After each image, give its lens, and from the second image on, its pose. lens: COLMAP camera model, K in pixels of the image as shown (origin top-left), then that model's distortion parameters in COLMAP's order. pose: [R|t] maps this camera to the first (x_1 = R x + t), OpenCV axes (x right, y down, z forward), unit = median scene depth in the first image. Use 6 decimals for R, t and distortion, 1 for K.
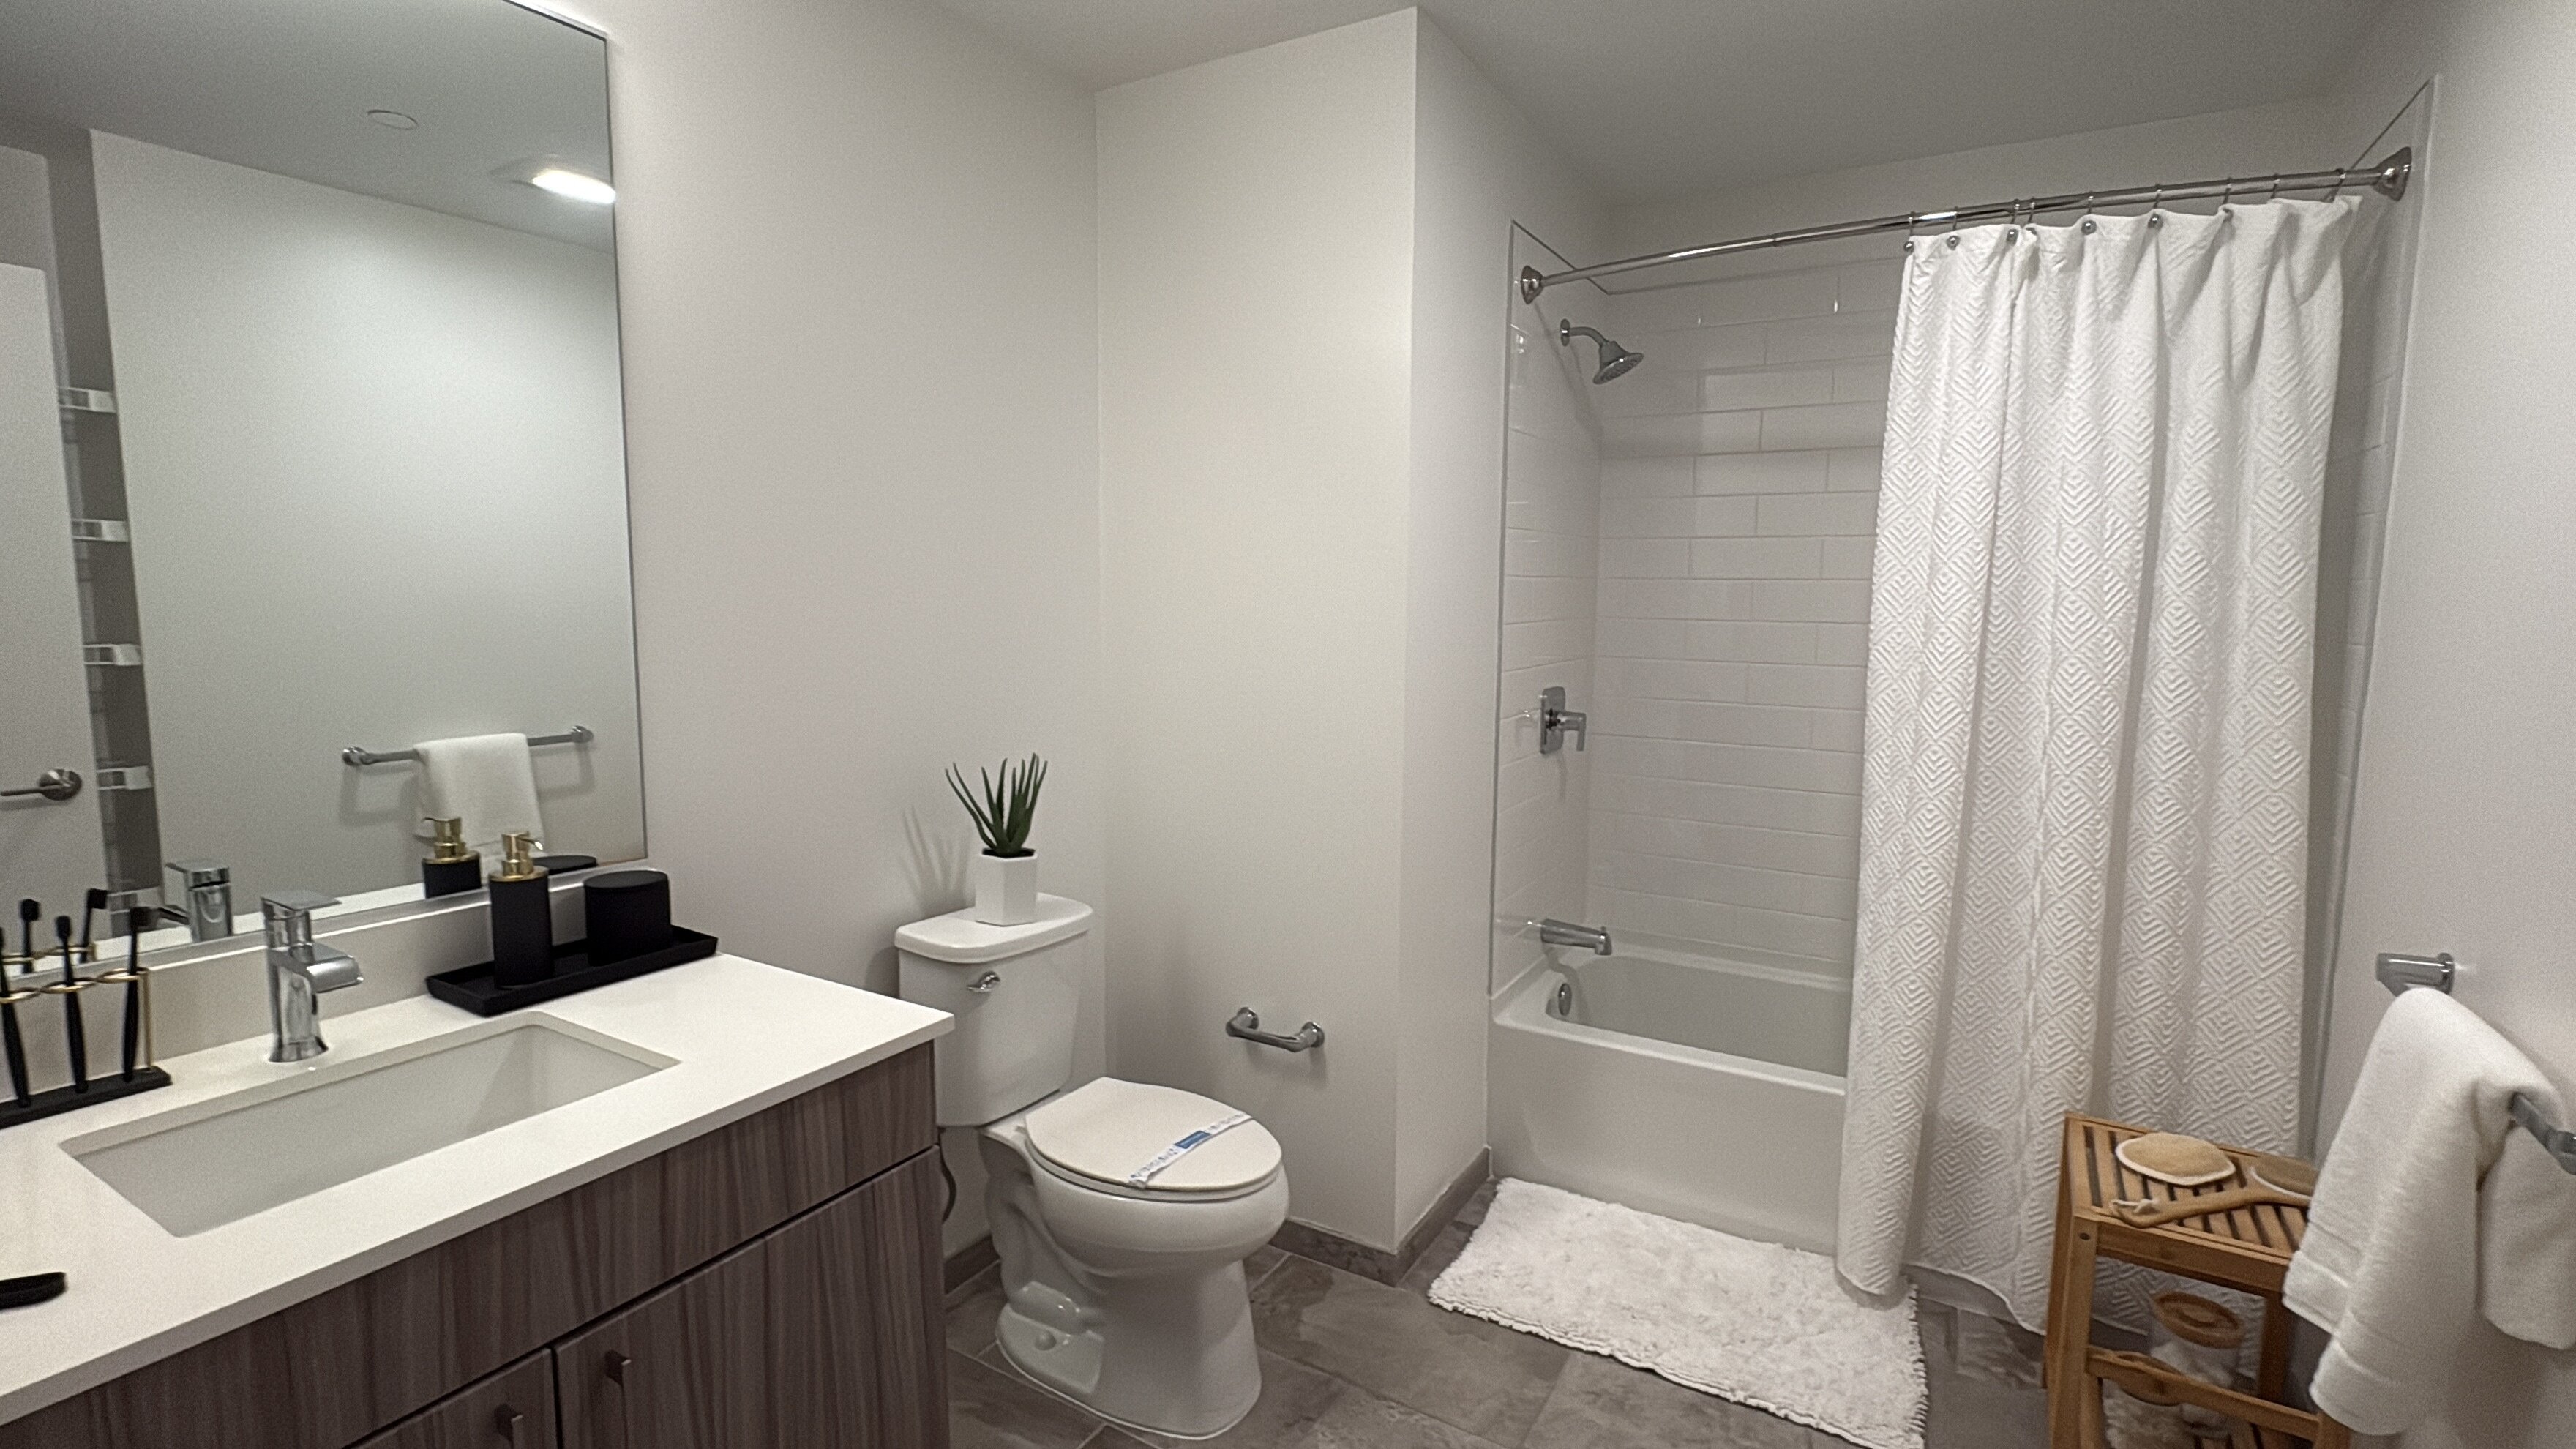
lens RADIAL K [[1172.0, 0, 1288.0], [0, 1172.0, 724.5], [0, 0, 1]] dist [-0.000642, -0.001911]
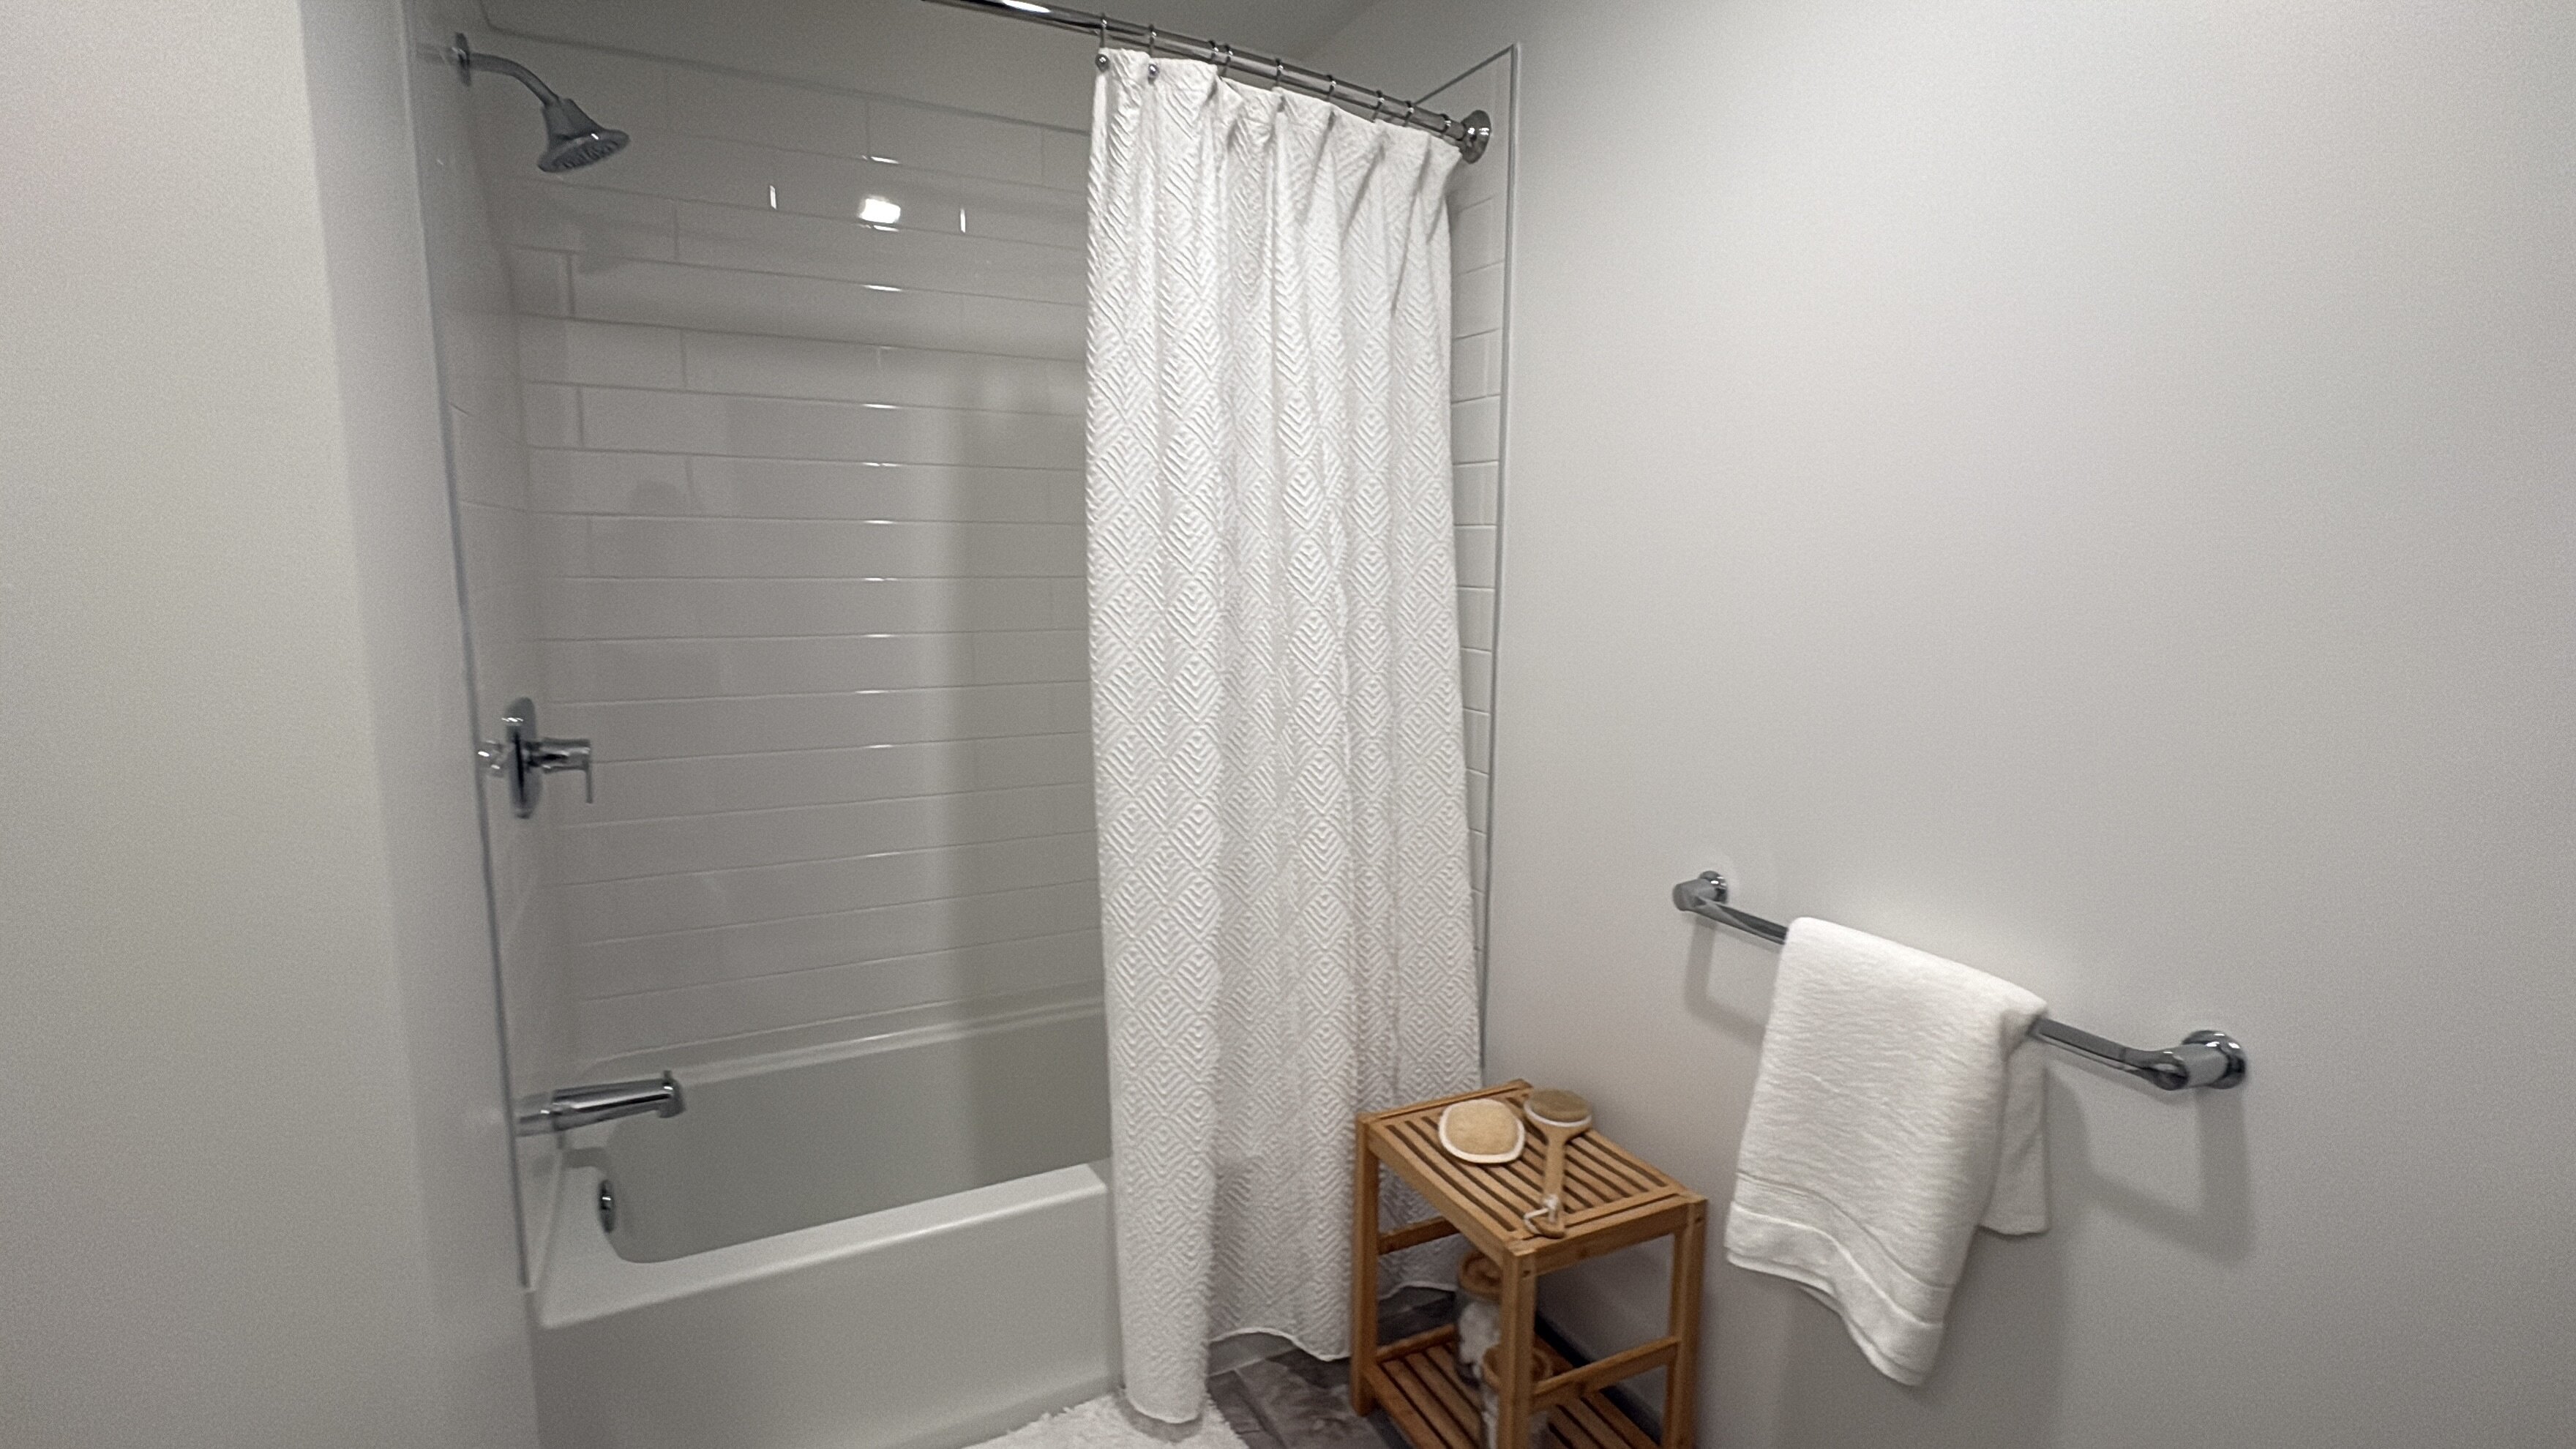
lens RADIAL K [[1172.0, 0, 1288.0], [0, 1172.0, 724.5], [0, 0, 1]] dist [-0.000642, -0.001911]
pose [[0.536556, -0.126667, 0.834304, -0.075707], [0.094967, 0.991453, 0.089451, -0.052641], [-0.838504, 0.031235, 0.543999, 0.536795]]
